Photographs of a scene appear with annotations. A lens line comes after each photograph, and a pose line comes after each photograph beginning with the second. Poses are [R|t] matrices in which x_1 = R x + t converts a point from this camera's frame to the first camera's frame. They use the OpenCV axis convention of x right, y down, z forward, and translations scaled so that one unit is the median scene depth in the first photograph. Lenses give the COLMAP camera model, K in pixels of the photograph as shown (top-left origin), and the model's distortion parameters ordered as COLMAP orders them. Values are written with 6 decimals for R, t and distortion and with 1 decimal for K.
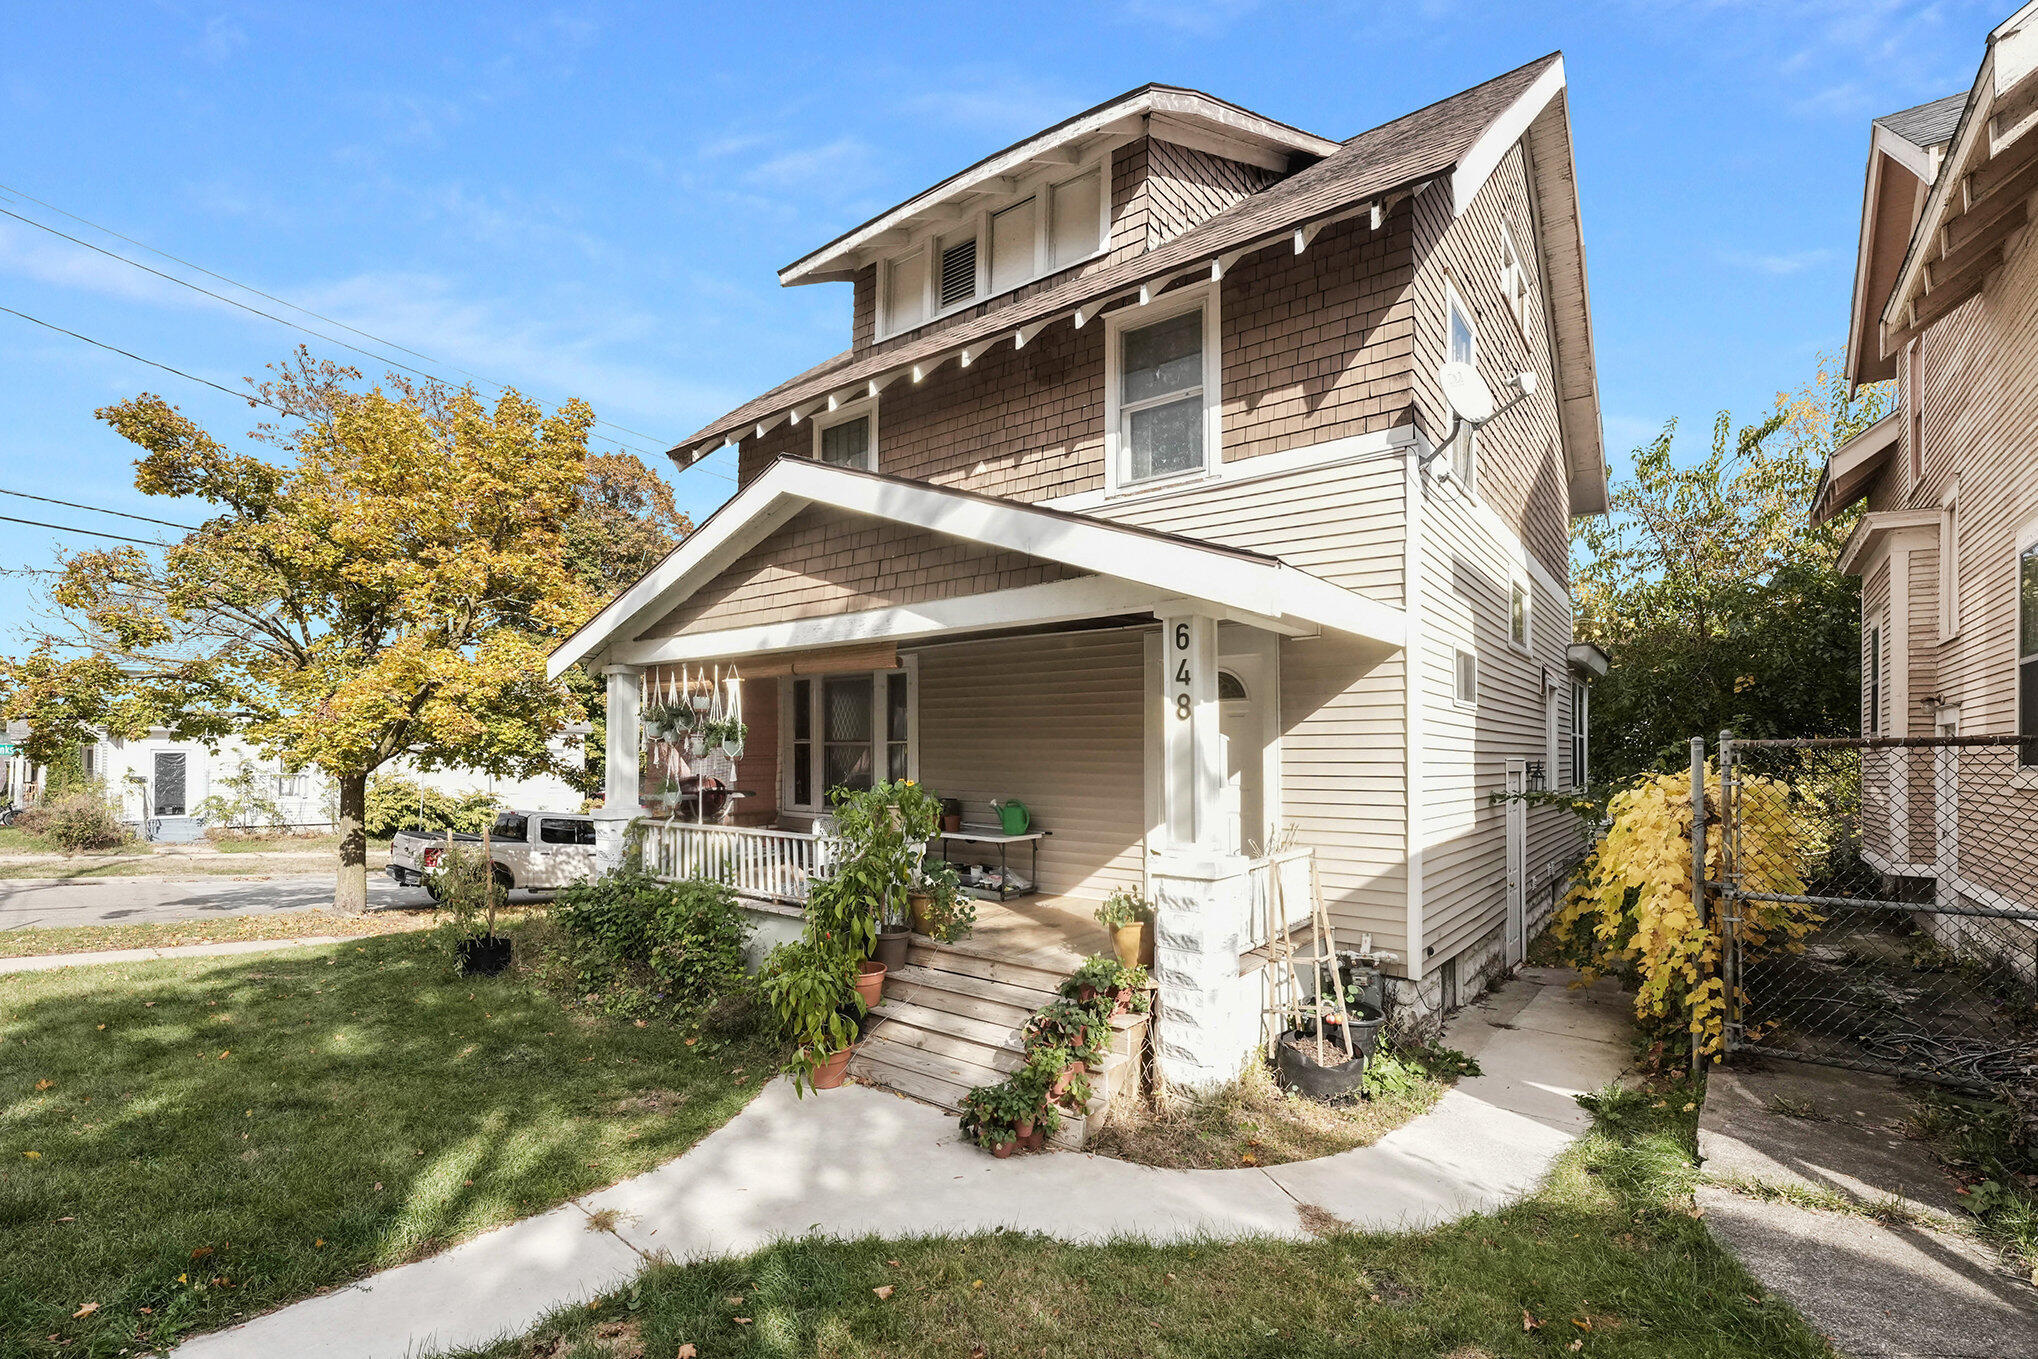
lens RADIAL K [[899.9, 0, 1020.0], [0, 899.9, 740.3], [0, 0, 1]] dist [-0.001737, -0.000040]
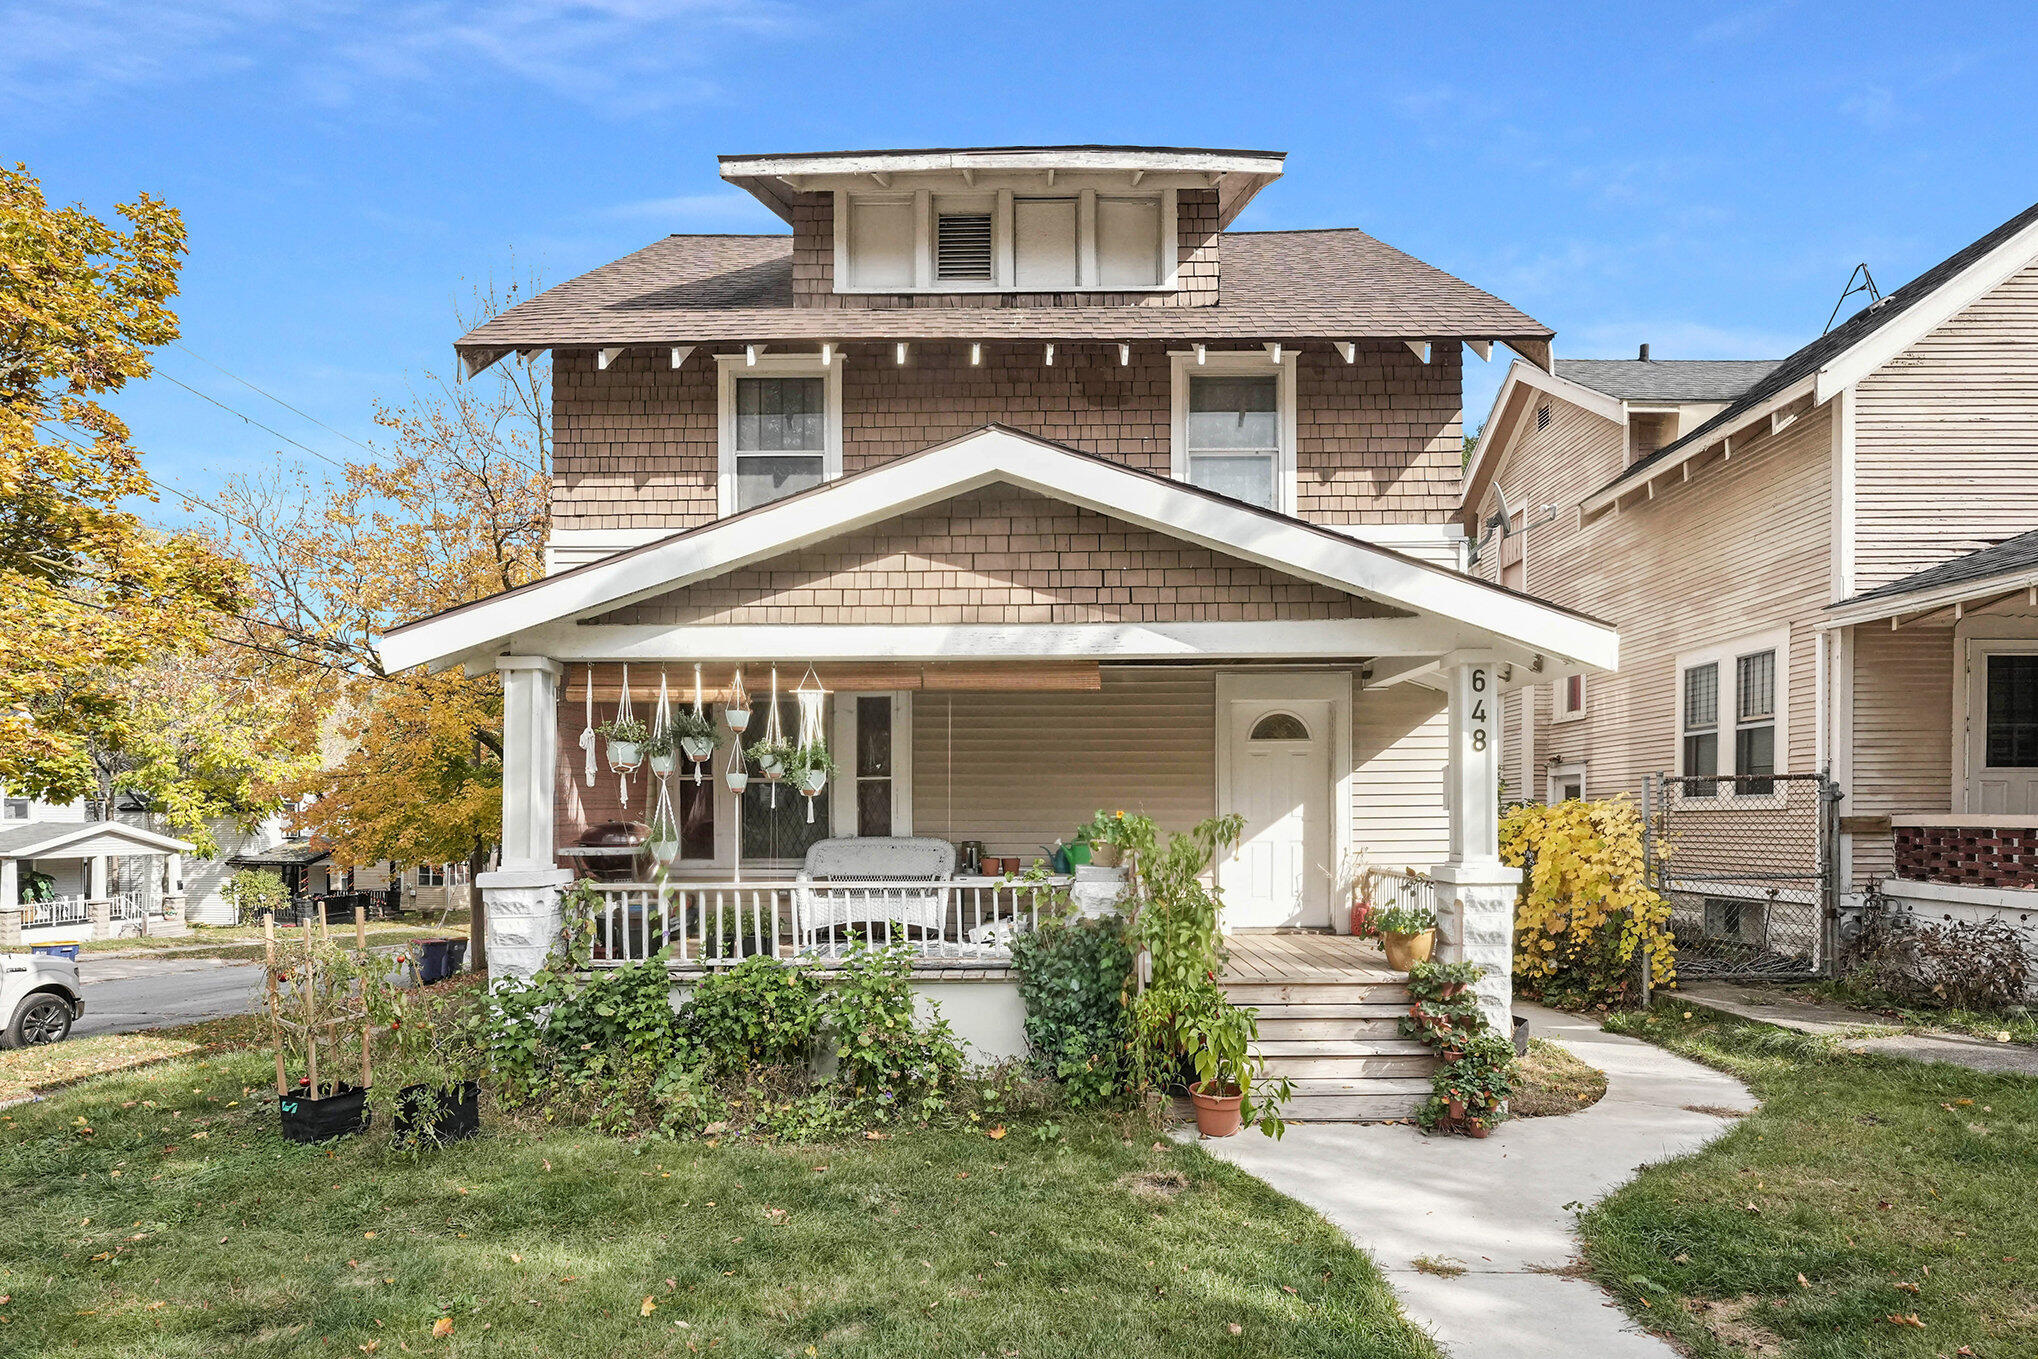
lens RADIAL K [[965.2, 0, 1021.0], [0, 965.2, 817.4], [0, 0, 1]] dist [-0.000806, -0.000215]
pose [[0.796546, -0.010280, 0.604491, -0.745562], [-0.000512, 0.999844, 0.017678, 0.028968], [-0.604578, -0.014391, 0.796416, 0.253014]]
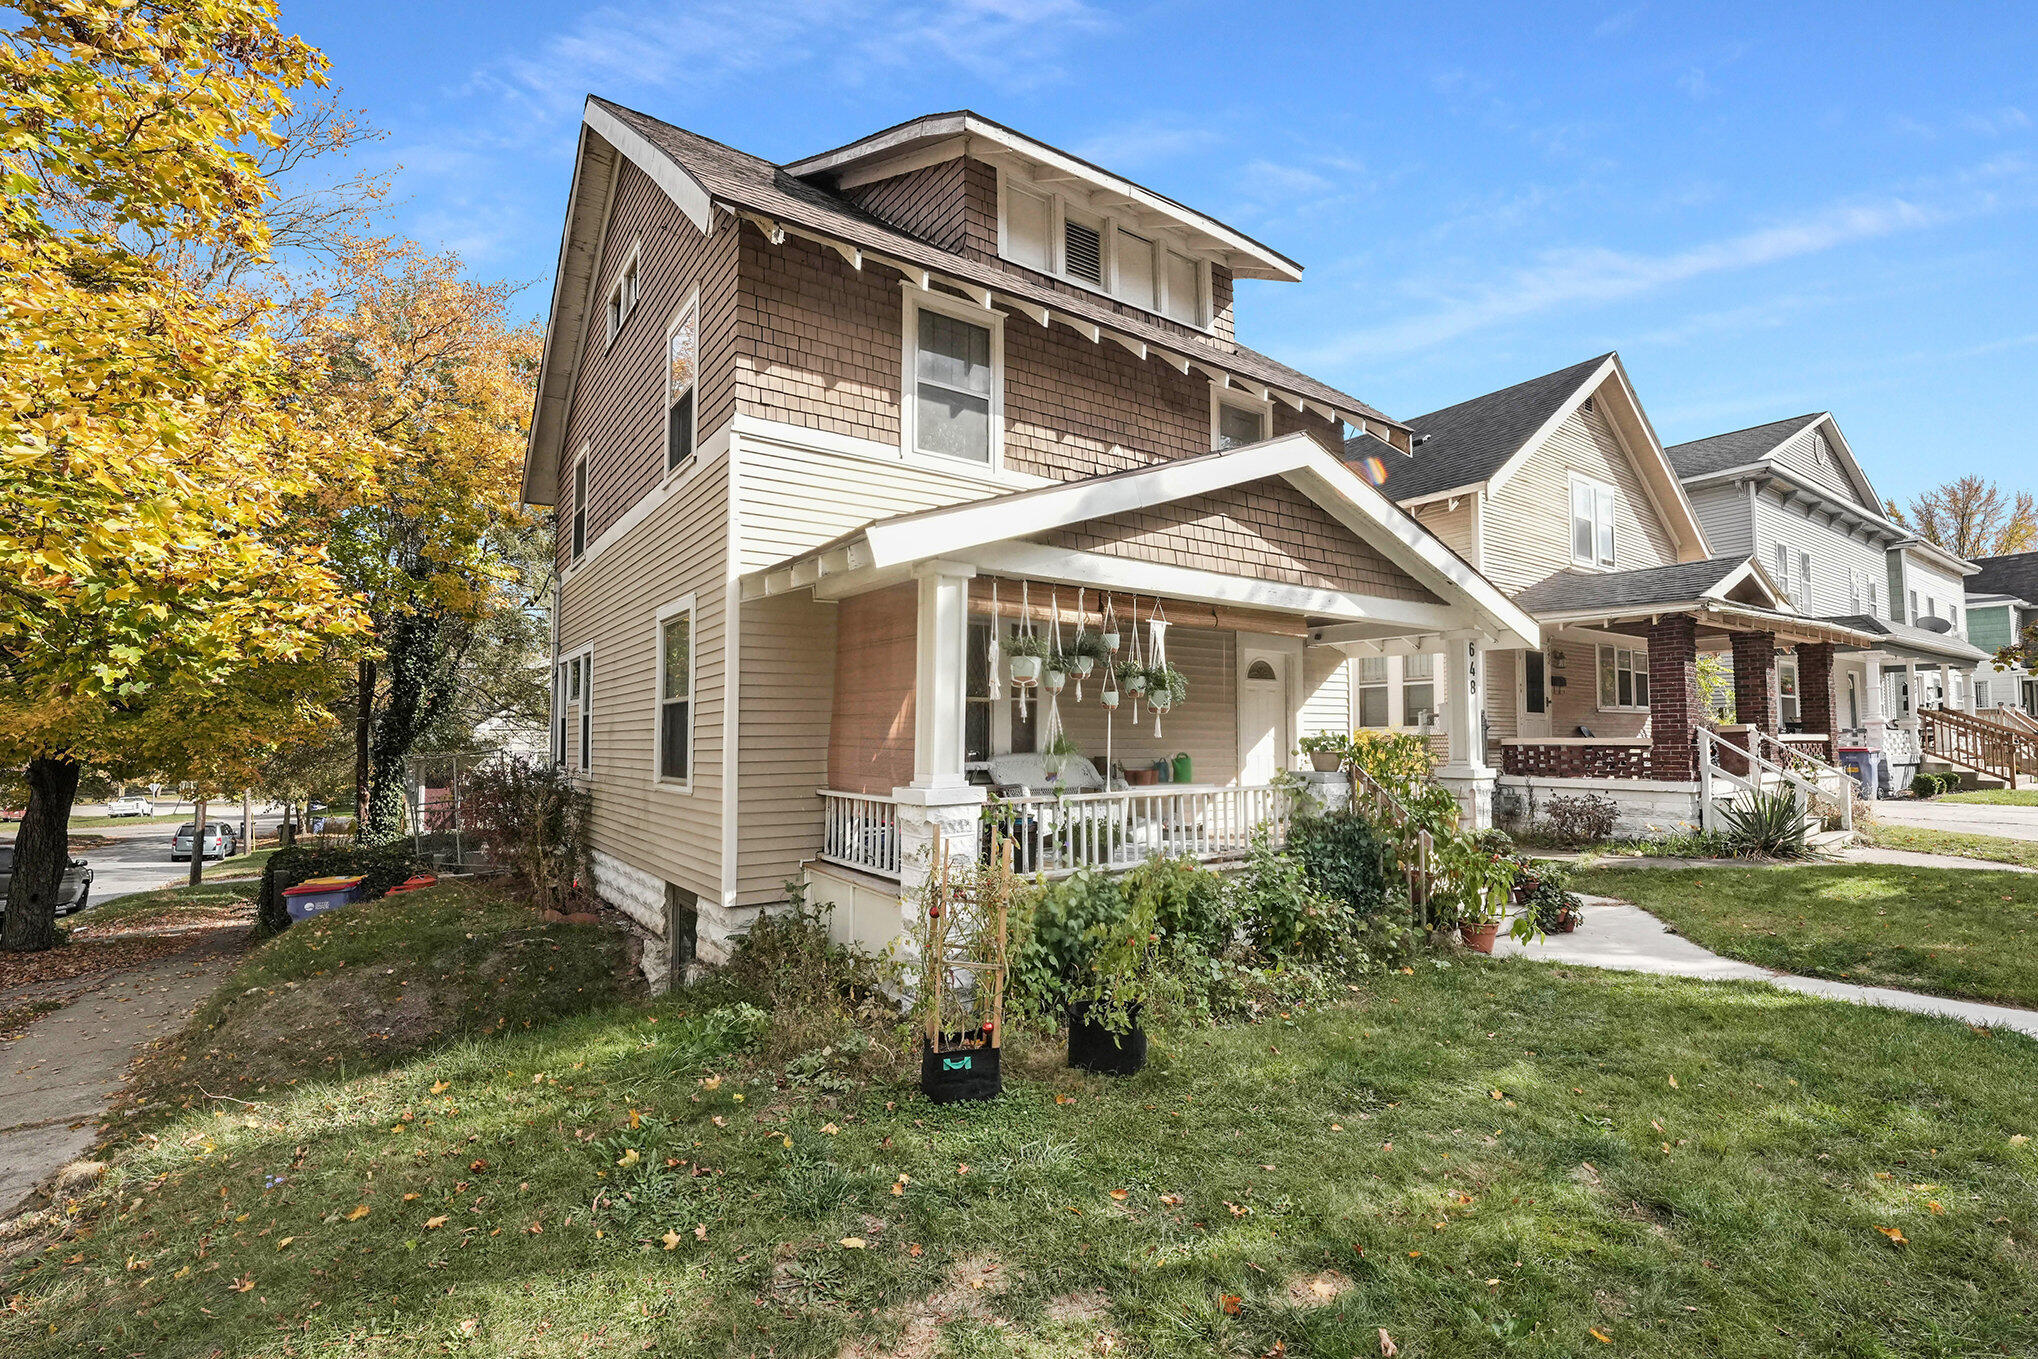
lens RADIAL K [[902.2, 0, 974.9], [0, 902.2, 688.3], [0, 0, 1]] dist [-0.001850, 0.000005]
pose [[0.314737, 0.050705, 0.947824, -1.328930], [-0.011275, 0.998701, -0.049683, 0.047884], [-0.949112, 0.004950, 0.314900, 0.981676]]
